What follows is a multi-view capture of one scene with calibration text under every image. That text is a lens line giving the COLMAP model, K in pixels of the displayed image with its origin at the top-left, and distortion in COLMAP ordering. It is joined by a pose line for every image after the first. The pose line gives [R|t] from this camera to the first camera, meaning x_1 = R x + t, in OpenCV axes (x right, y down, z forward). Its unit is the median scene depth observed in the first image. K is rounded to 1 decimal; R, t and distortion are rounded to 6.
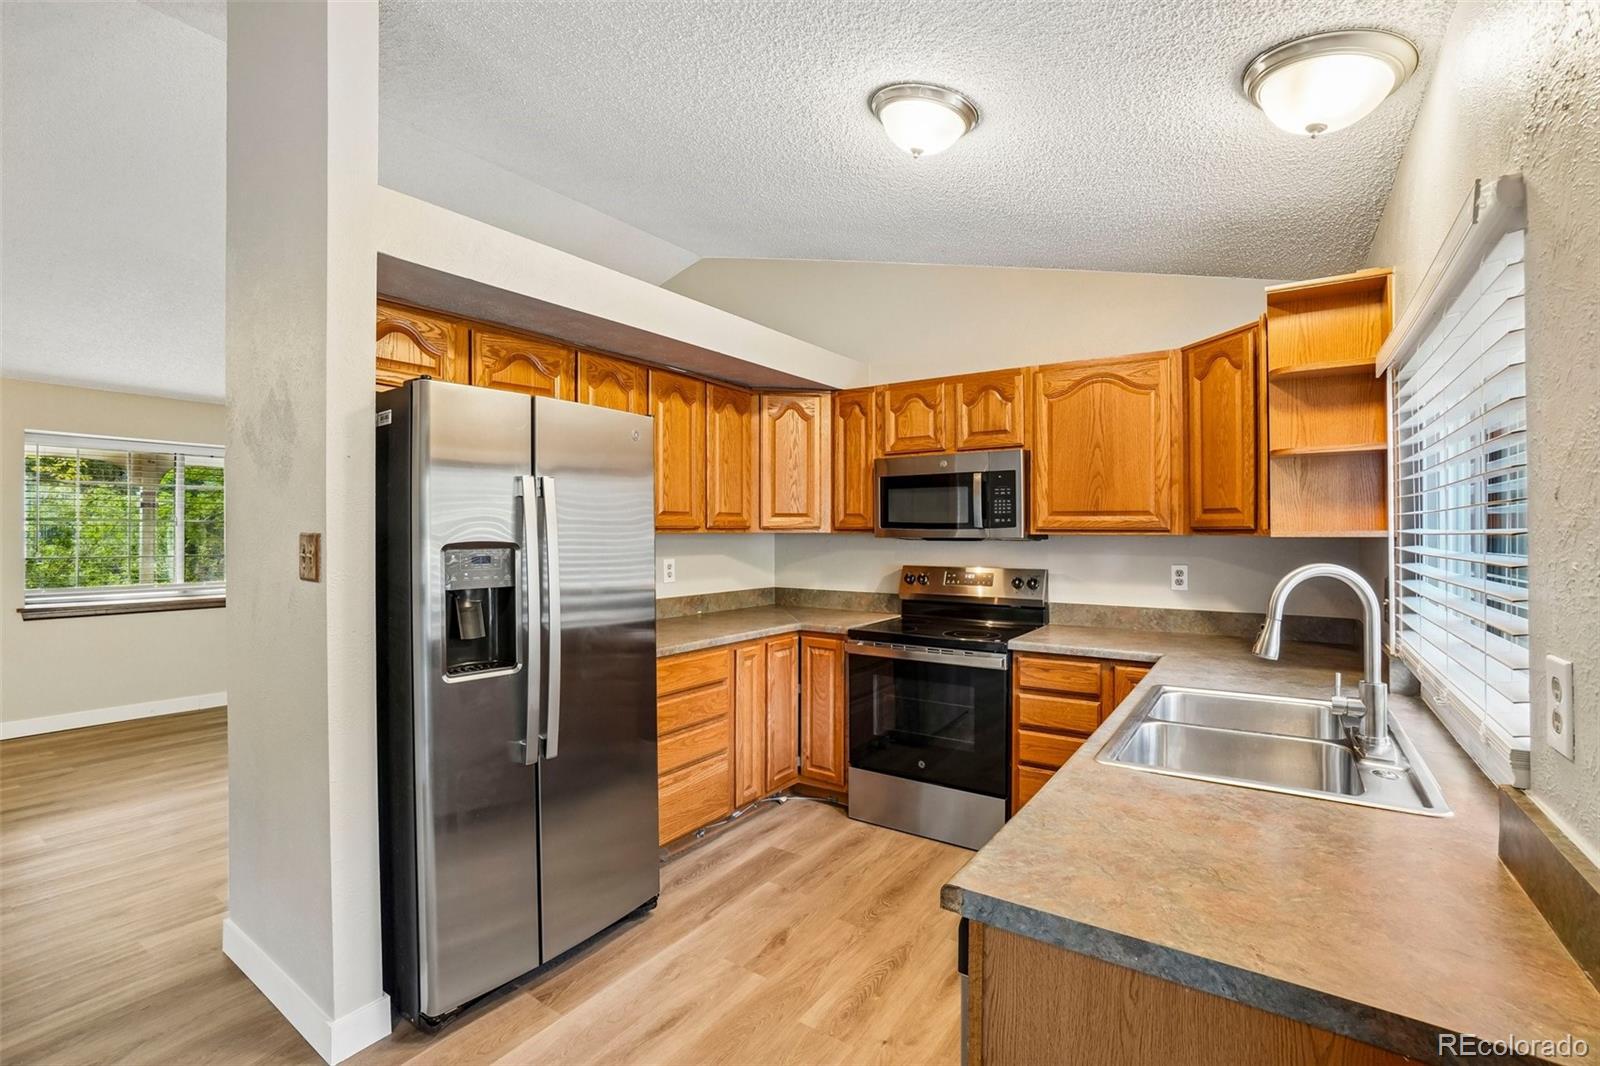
lens RADIAL K [[711.9, 0, 852.7], [0, 711.9, 516.0], [0, 0, 1]] dist [-0.056279, 0.017202]
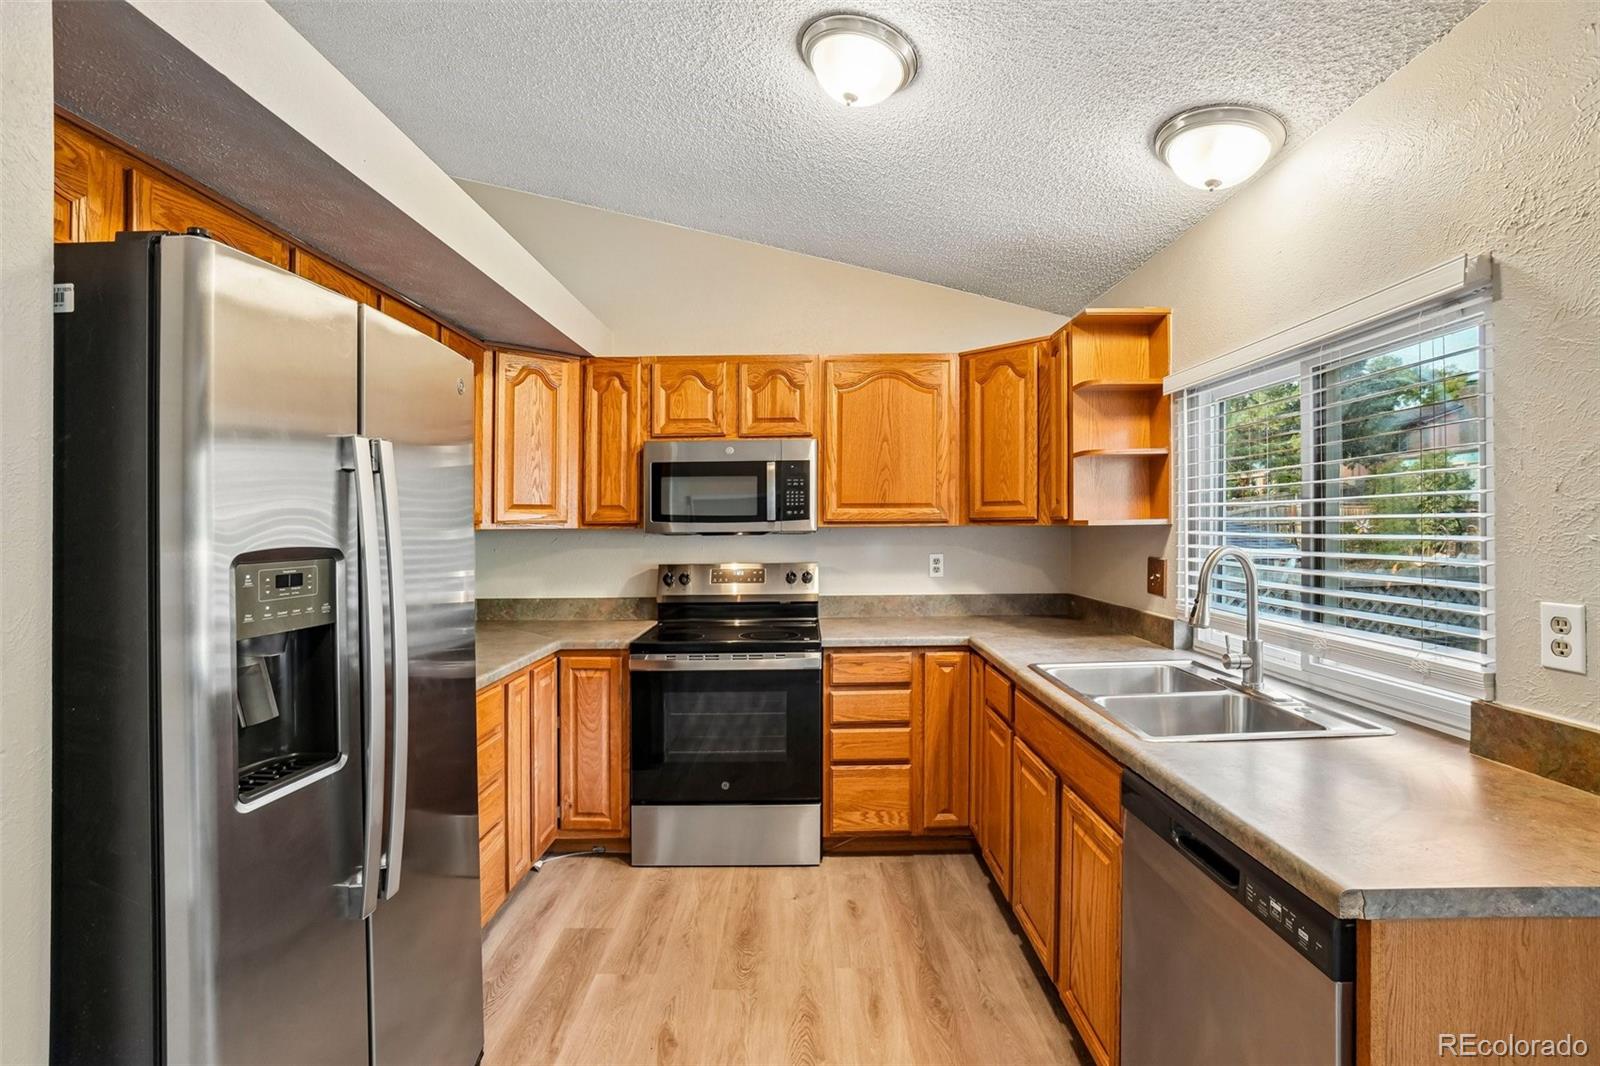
lens RADIAL K [[711.9, 0, 760.6], [0, 711.9, 512.1], [0, 0, 1]] dist [-0.056279, 0.017202]
pose [[0.839196, -0.000482, 0.543828, -0.374938], [0.000959, 0.999999, -0.000593, 0.006418], [-0.543827, 0.001019, 0.839196, 0.241312]]
